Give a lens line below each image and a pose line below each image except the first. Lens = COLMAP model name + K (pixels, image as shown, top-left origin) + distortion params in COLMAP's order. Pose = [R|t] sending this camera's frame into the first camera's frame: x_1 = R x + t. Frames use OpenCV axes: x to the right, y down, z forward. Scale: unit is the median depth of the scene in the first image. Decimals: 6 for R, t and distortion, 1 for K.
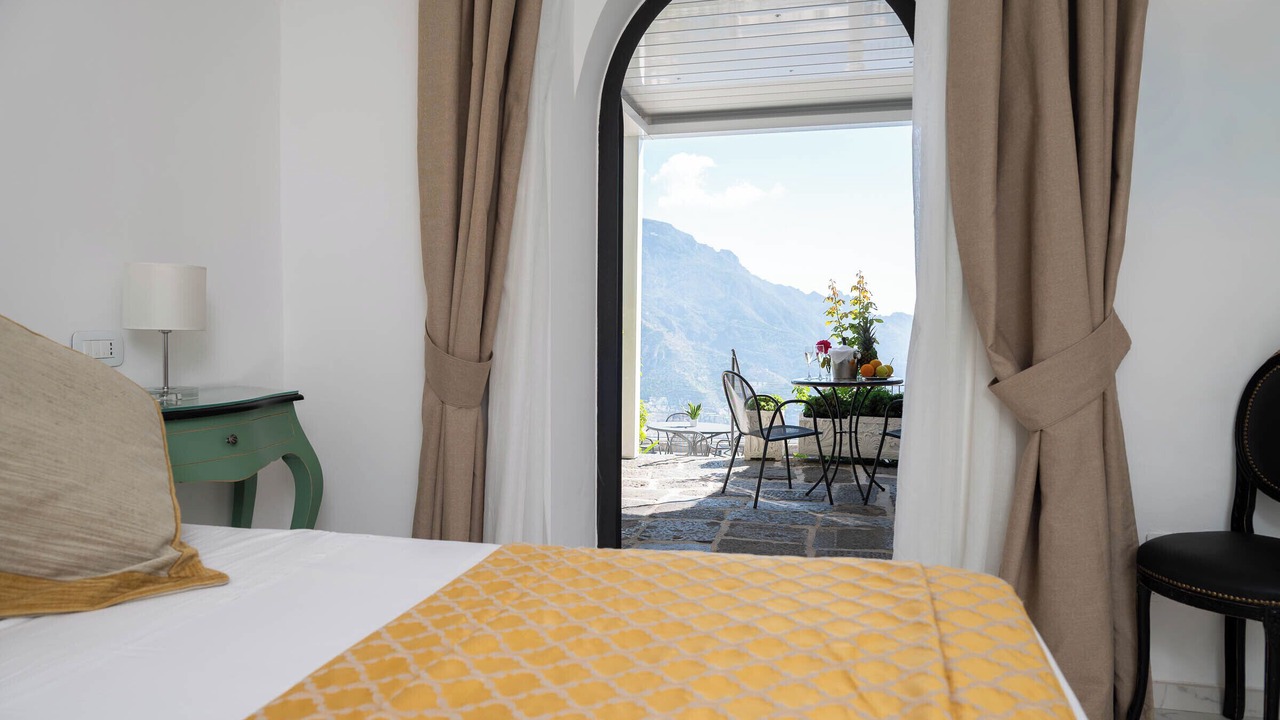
lens RADIAL K [[907.3, 0, 638.7], [0, 907.3, 429.1], [0, 0, 1]] dist [-0.001302, -0.003446]
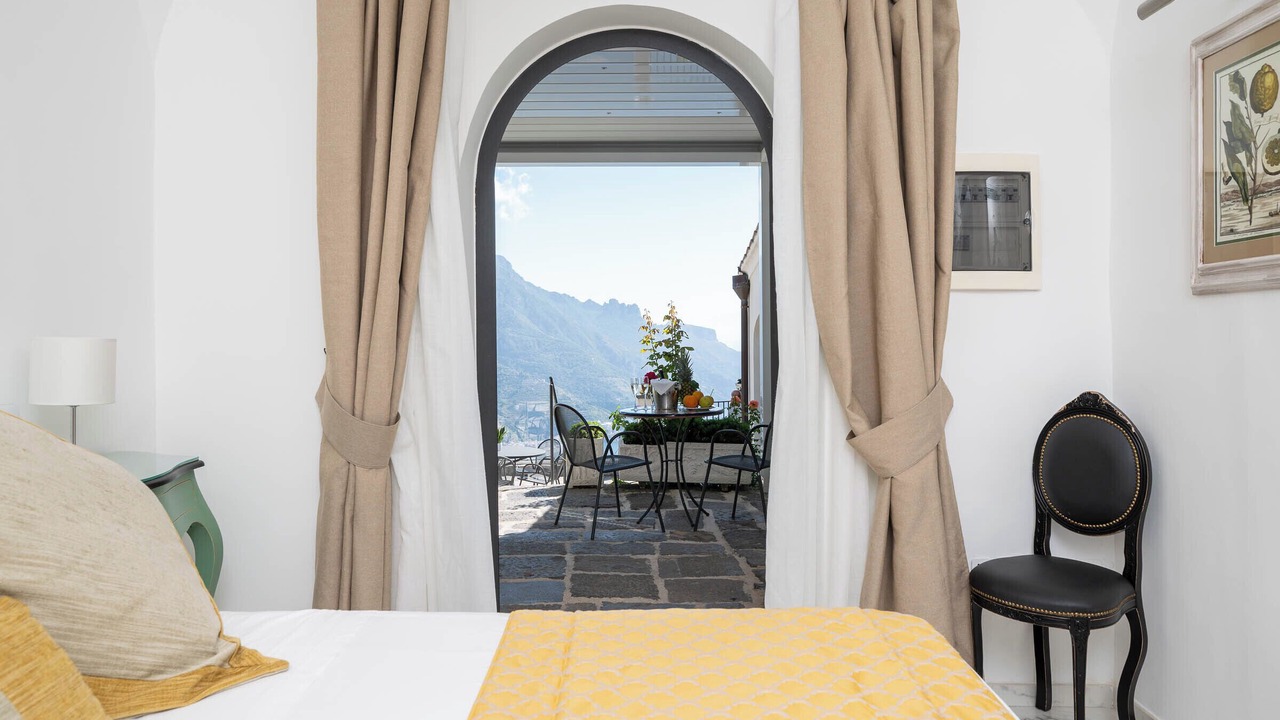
lens RADIAL K [[967.0, 0, 623.6], [0, 967.0, 379.9], [0, 0, 1]] dist [-0.001081, -0.001223]
pose [[0.971620, -0.010024, 0.236333, -0.191212], [0.023967, 0.998132, -0.056202, -0.061555], [-0.235328, 0.060271, 0.970045, -0.152190]]
